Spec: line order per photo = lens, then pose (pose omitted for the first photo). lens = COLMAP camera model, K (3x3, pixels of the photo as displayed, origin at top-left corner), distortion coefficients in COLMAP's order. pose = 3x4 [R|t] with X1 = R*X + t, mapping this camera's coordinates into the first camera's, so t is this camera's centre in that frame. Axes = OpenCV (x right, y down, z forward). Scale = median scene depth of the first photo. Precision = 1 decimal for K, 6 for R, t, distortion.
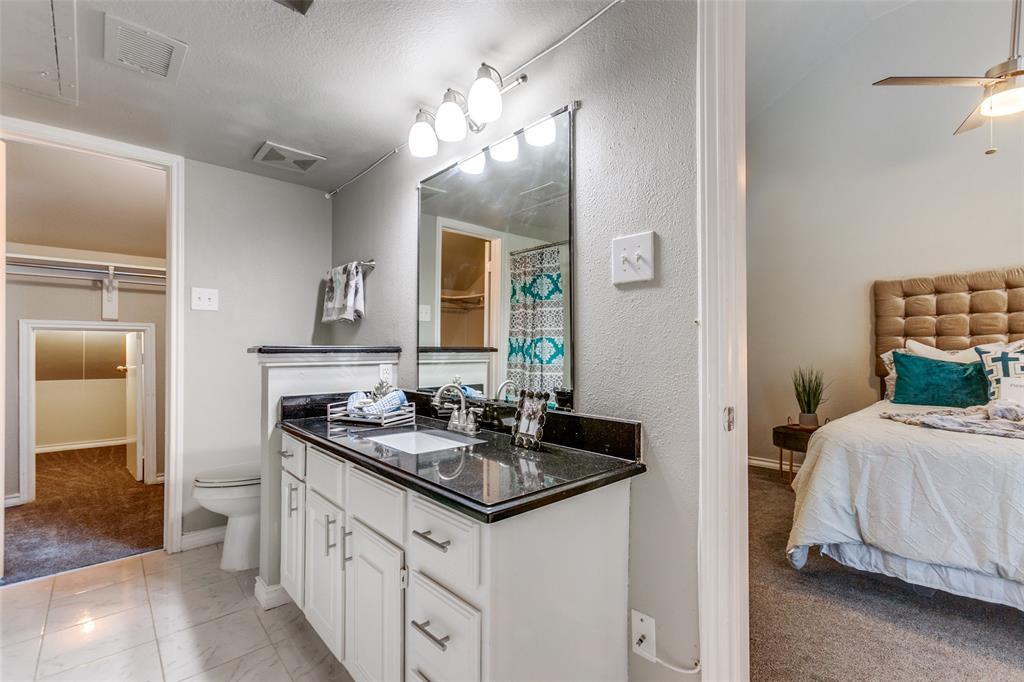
lens RADIAL K [[451.0, 0, 509.9], [0, 451.0, 342.2], [0, 0, 1]] dist [0.004998, 0.000471]
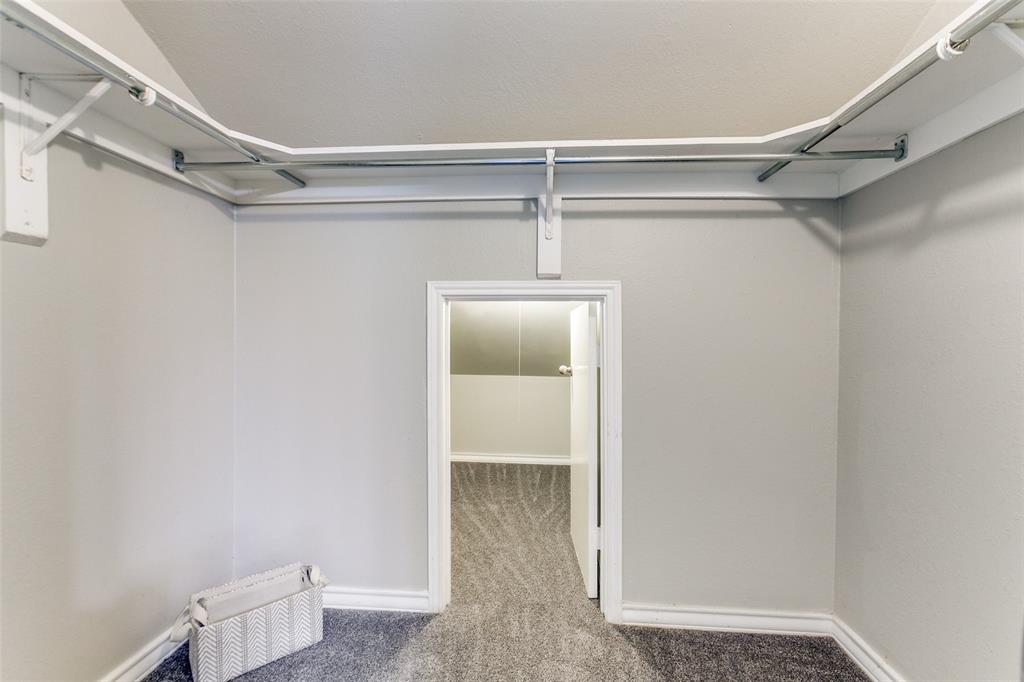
lens RADIAL K [[451.0, 0, 513.0], [0, 451.0, 337.0], [0, 0, 1]] dist [0.004998, 0.000471]
pose [[0.685382, 0.015306, -0.728023, -0.552047], [-0.001874, 0.999813, 0.019256, 0.006717], [0.728181, -0.011833, 0.685282, 0.635519]]
